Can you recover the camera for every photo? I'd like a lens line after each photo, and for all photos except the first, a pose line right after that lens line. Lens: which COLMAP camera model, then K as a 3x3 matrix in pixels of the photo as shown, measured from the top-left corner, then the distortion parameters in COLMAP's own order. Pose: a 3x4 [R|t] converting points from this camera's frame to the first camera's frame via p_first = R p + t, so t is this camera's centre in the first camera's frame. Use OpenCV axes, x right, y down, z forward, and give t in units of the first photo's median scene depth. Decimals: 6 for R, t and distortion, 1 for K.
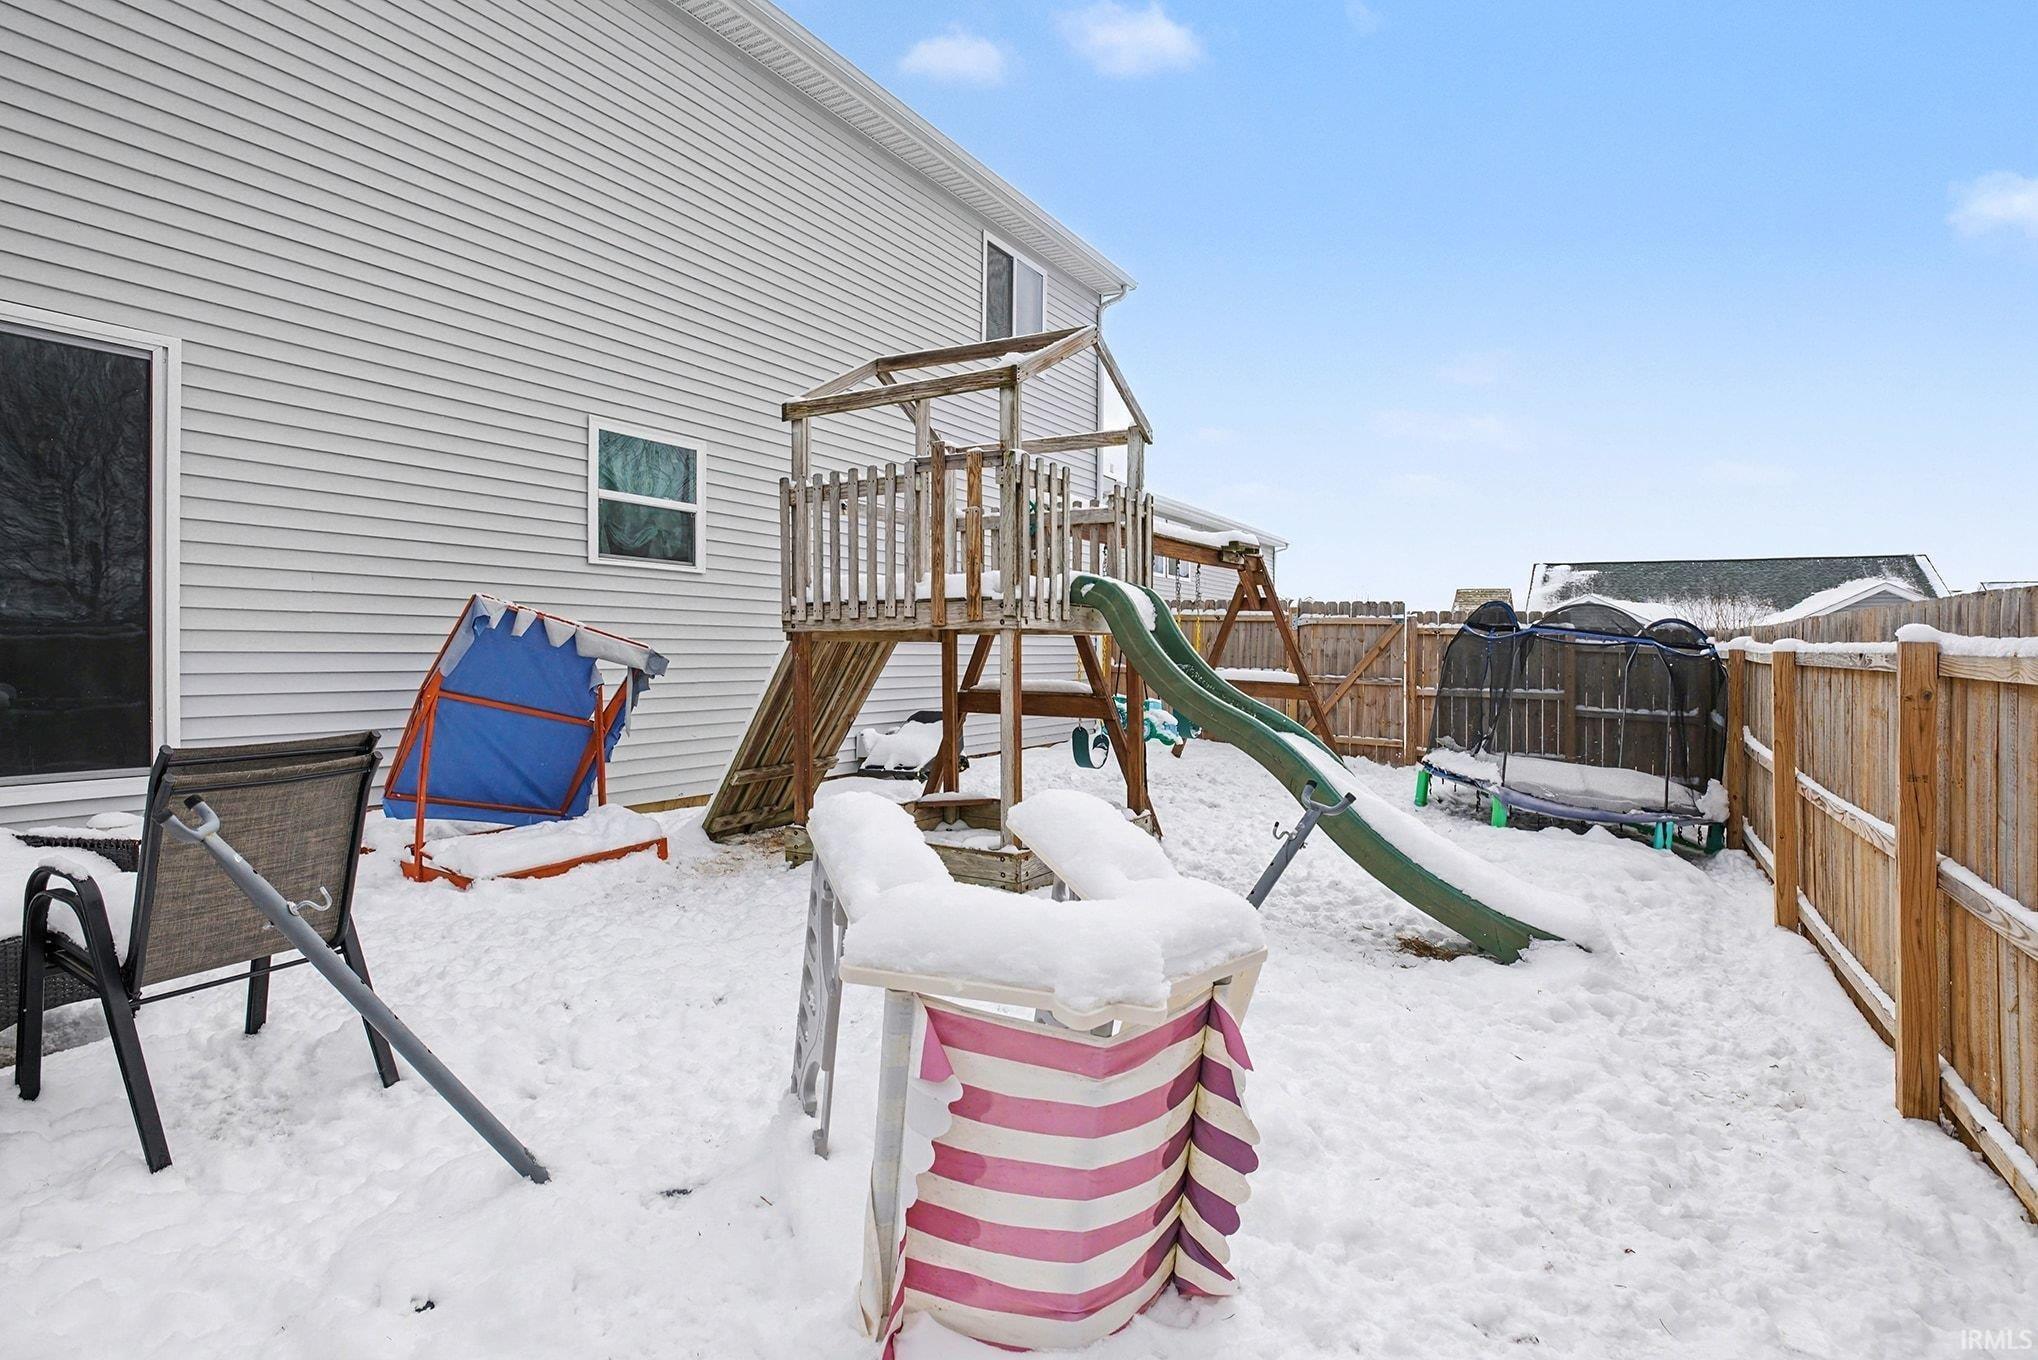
lens RADIAL K [[1027.4, 0, 1039.1], [0, 1027.4, 660.0], [0, 0, 1]] dist [-0.033903, -0.000100]
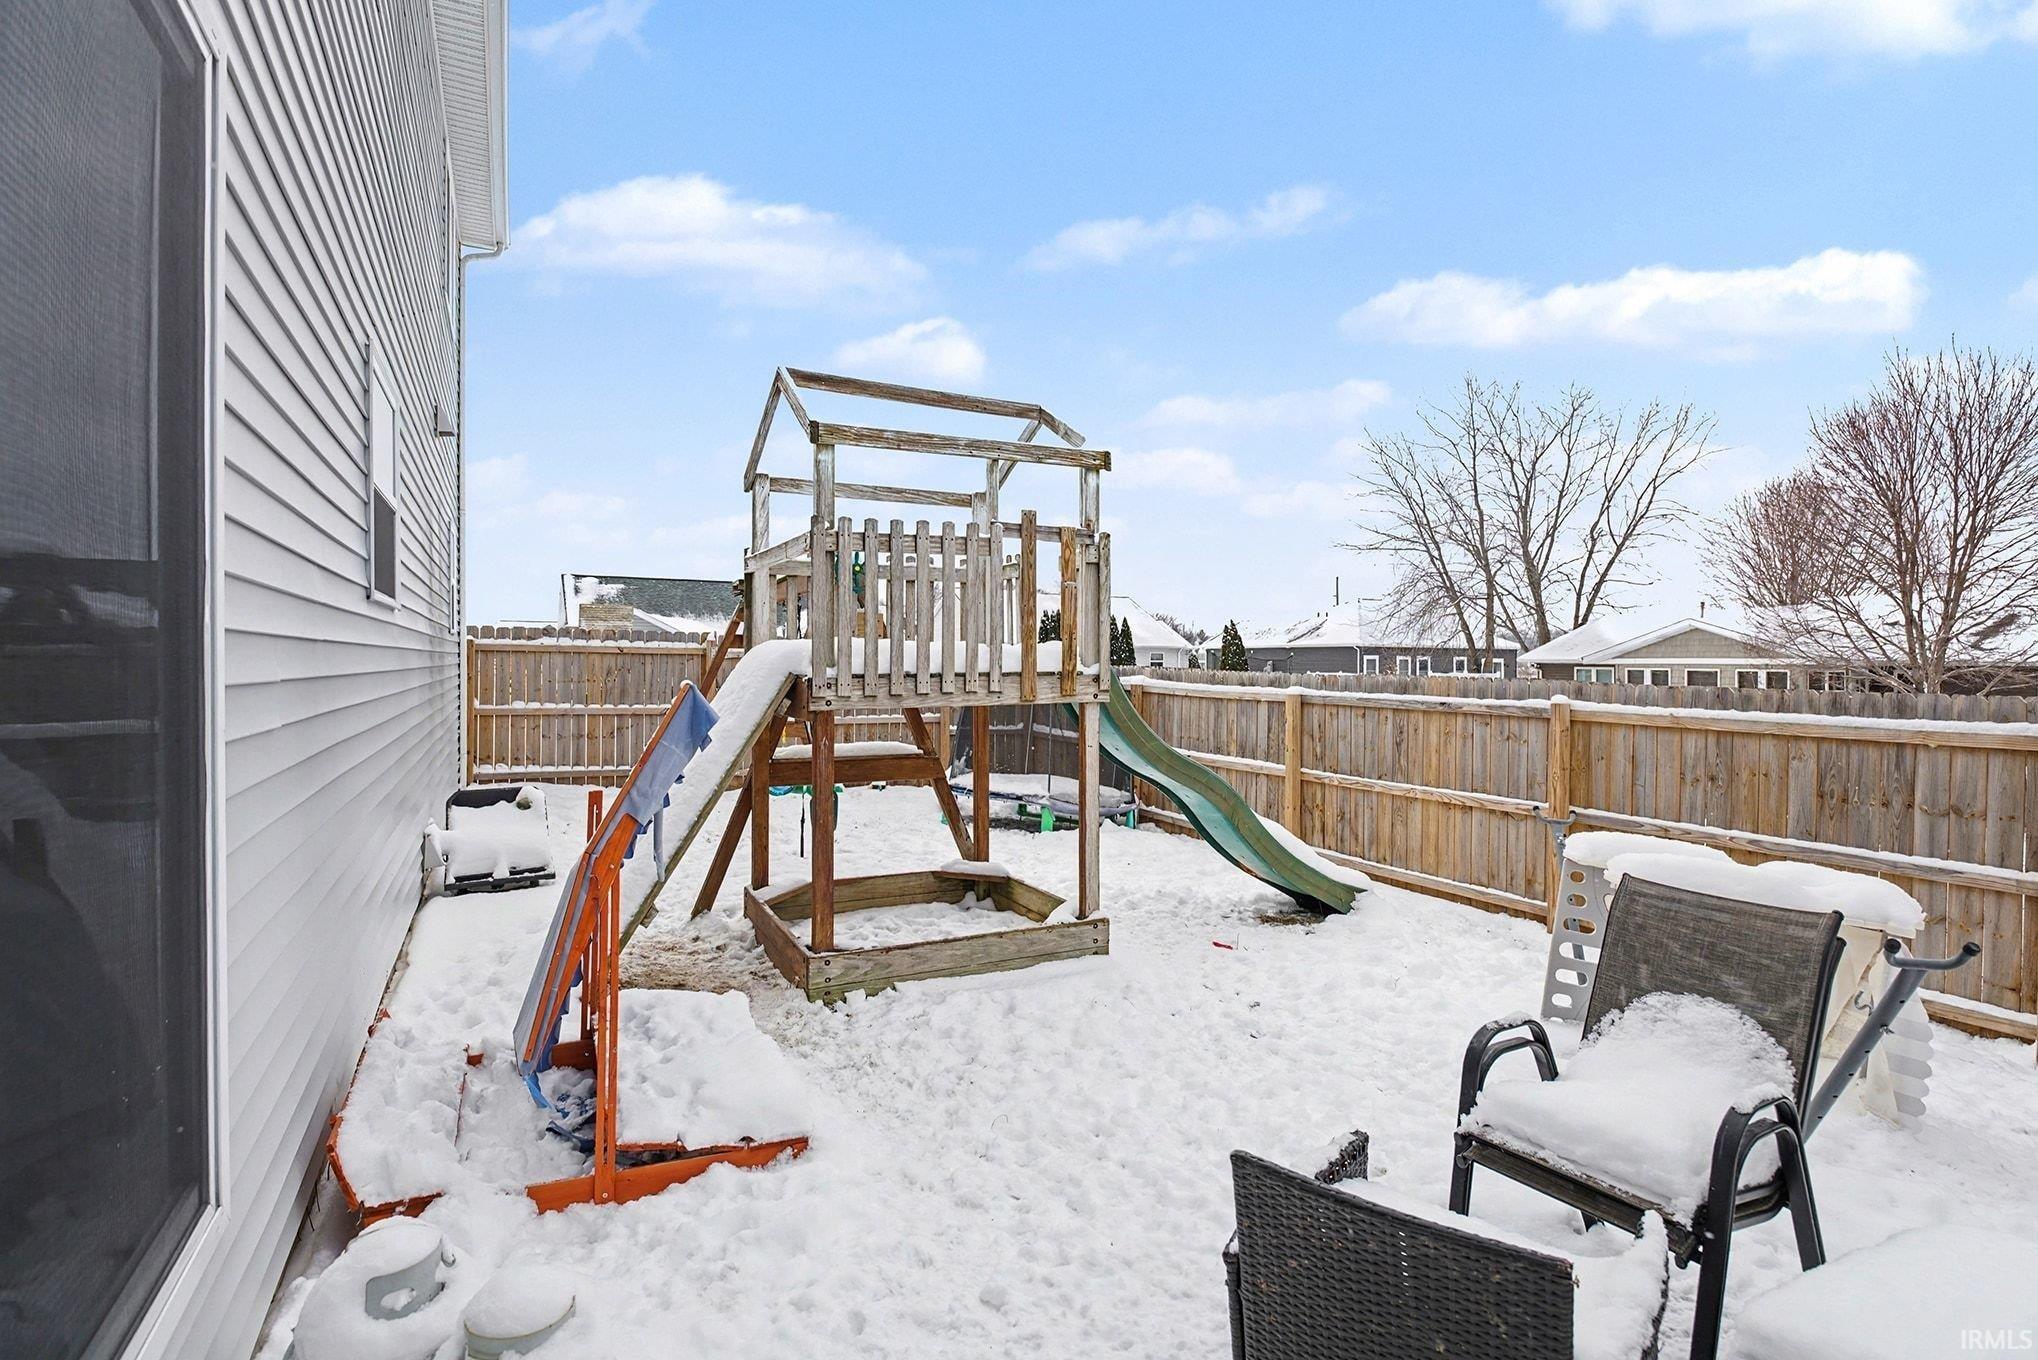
lens RADIAL K [[1027.4, 0, 1039.1], [0, 1027.4, 660.0], [0, 0, 1]] dist [-0.033903, -0.000100]
pose [[0.537951, -0.006644, 0.842950, -0.880271], [0.007236, 0.999968, 0.003264, -0.072896], [-0.842945, 0.004344, 0.537983, 0.463158]]
